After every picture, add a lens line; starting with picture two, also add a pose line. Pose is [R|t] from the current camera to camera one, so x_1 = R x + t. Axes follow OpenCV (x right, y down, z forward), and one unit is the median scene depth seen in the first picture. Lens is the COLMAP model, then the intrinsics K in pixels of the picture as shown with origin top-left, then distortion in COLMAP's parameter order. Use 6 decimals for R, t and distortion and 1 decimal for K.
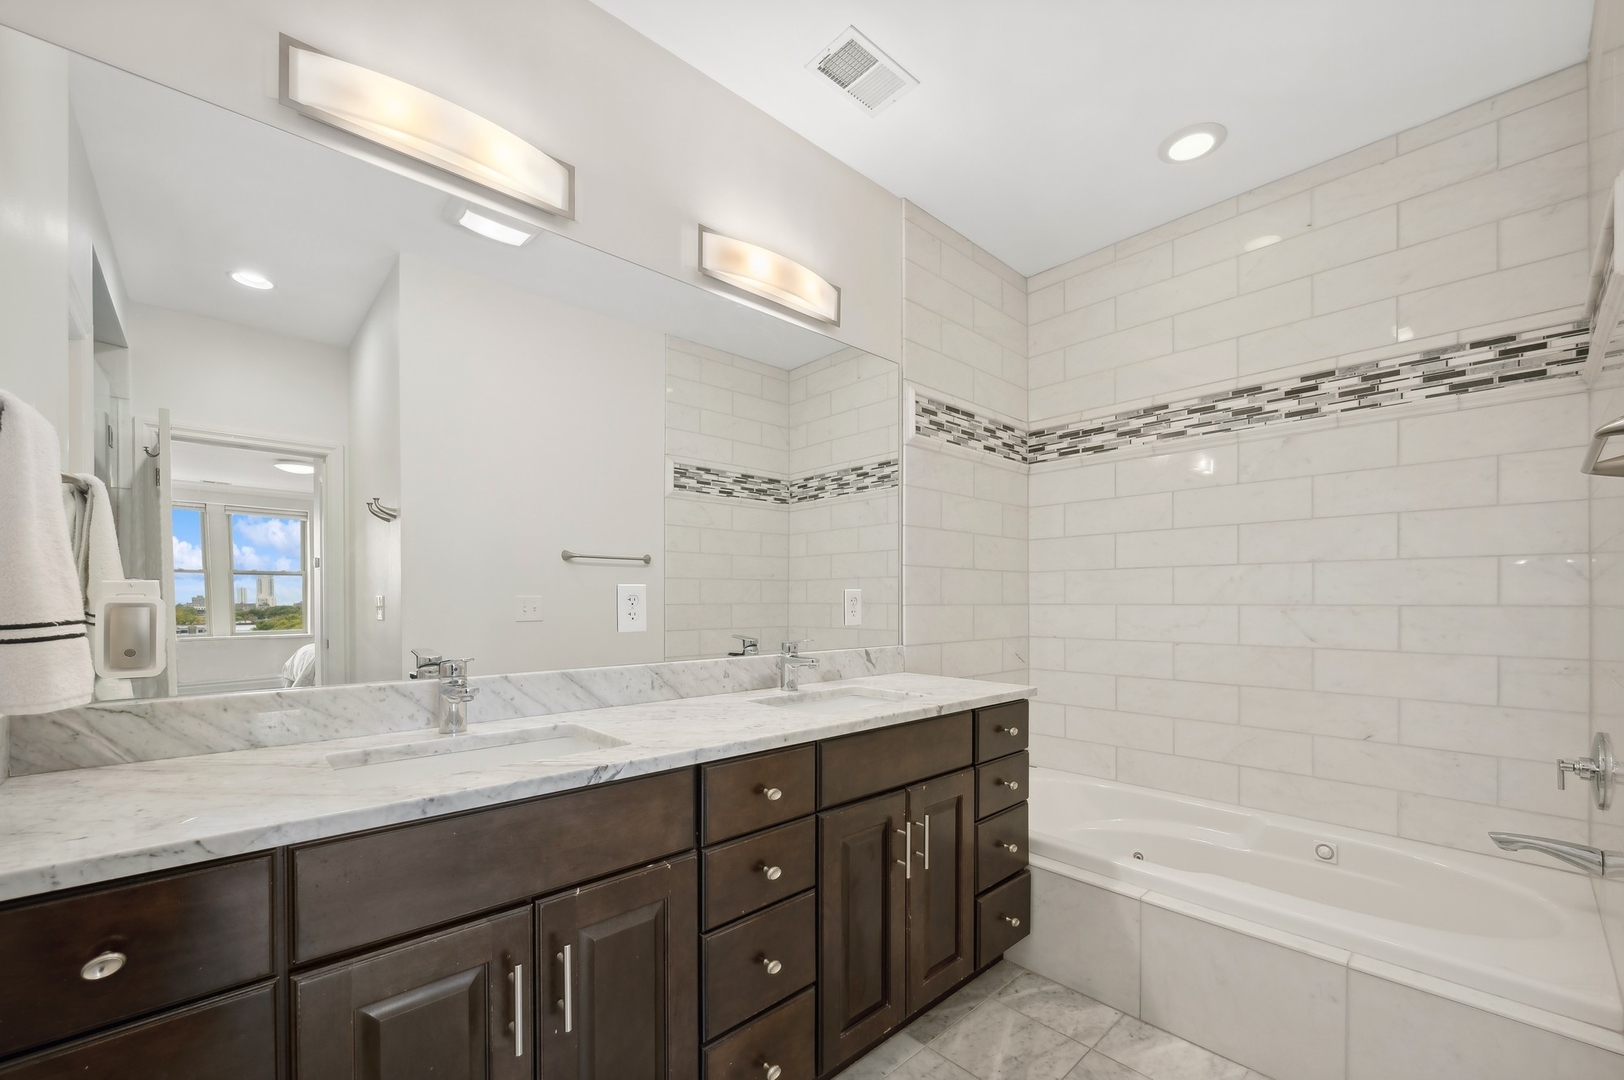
lens RADIAL K [[647.8, 0, 789.2], [0, 647.8, 601.7], [0, 0, 1]] dist [-0.001109, -0.000058]
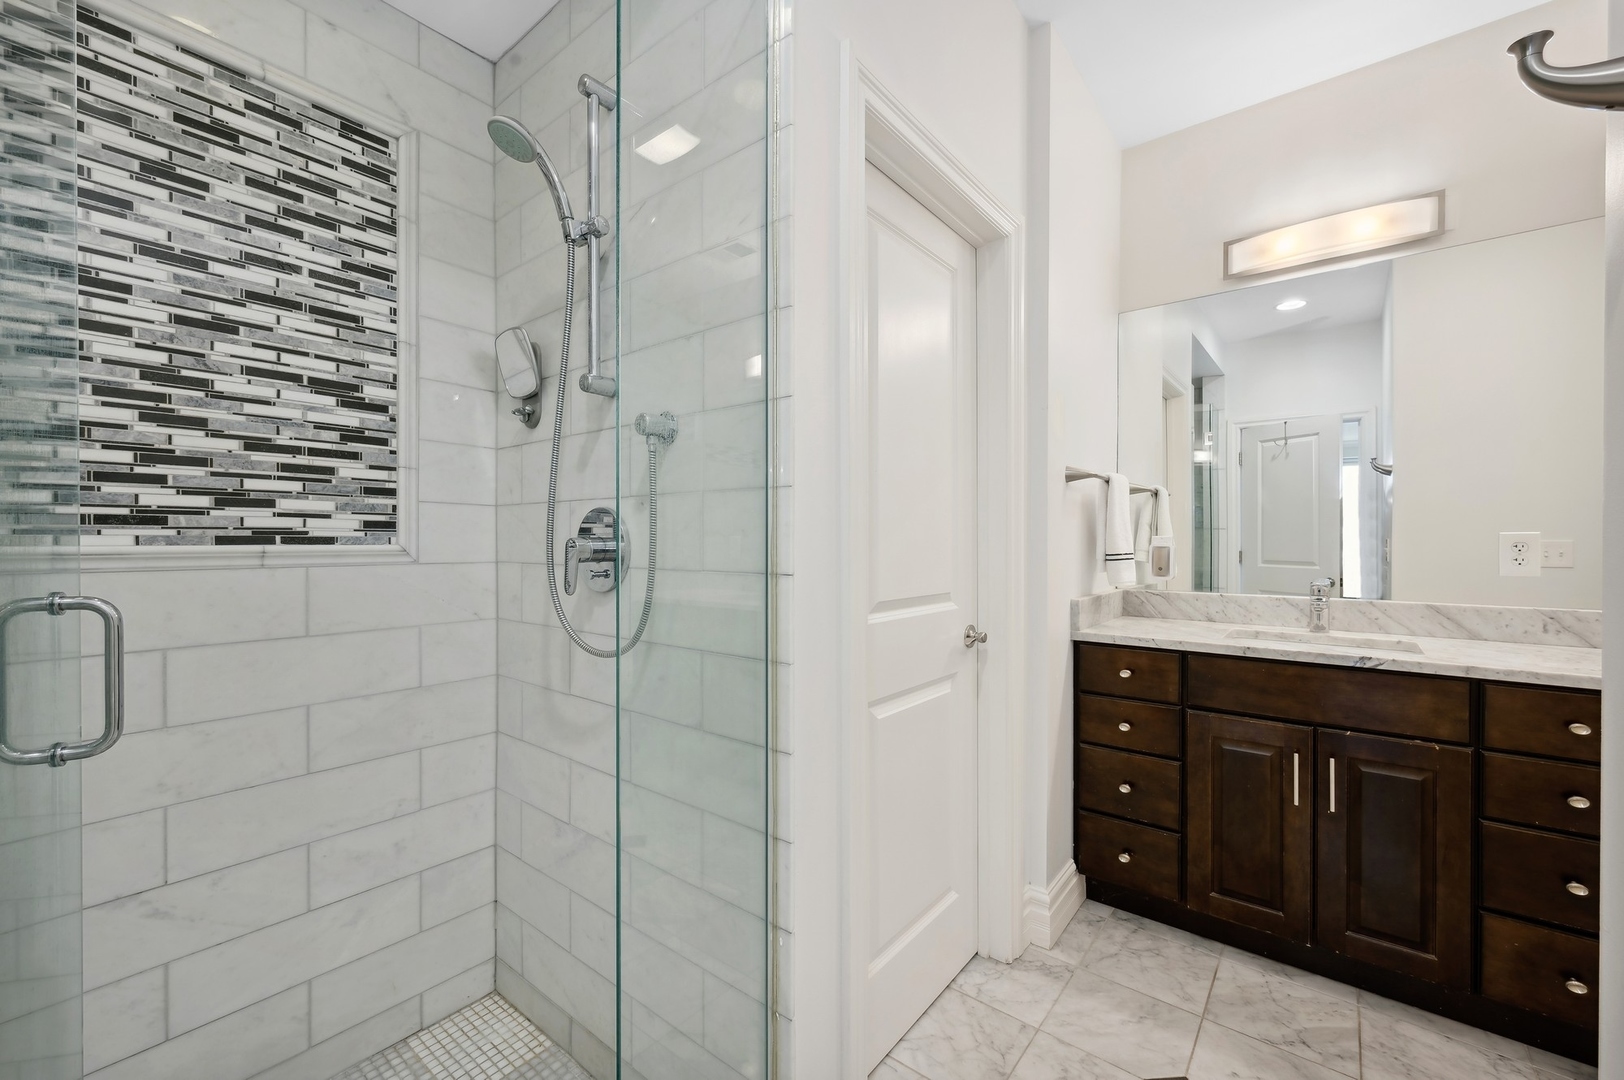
lens RADIAL K [[647.8, 0, 819.7], [0, 647.8, 539.1], [0, 0, 1]] dist [-0.001109, -0.000058]
pose [[0.147309, -0.001726, -0.989089, 0.901716], [-0.004005, 0.999989, -0.002342, -0.011864], [0.989082, 0.004306, 0.147300, -0.435918]]
